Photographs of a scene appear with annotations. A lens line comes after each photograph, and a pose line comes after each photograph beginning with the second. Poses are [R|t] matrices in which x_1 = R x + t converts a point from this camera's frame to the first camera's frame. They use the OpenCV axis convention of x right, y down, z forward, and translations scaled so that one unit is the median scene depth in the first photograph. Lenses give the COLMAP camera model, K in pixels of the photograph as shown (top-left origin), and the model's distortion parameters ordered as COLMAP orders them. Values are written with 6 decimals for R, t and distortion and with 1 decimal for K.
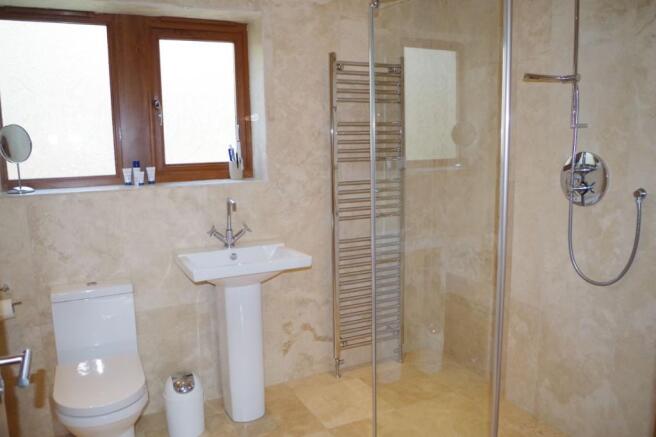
lens RADIAL K [[518.5, 0, 335.6], [0, 518.5, 220.3], [0, 0, 1]] dist [-0.092653, 0.050358]
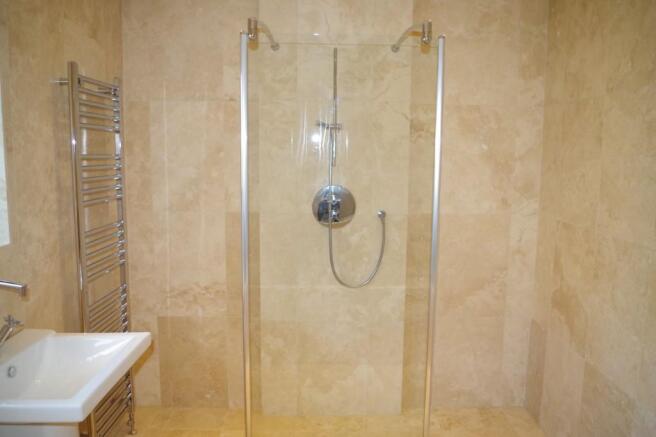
lens RADIAL K [[518.5, 0, 335.6], [0, 518.5, 220.3], [0, 0, 1]] dist [-0.092653, 0.050358]
pose [[0.431425, -0.094796, 0.897155, -0.546402], [0.121636, 0.991496, 0.046271, -0.089226], [-0.893911, 0.089164, 0.439286, 0.370395]]
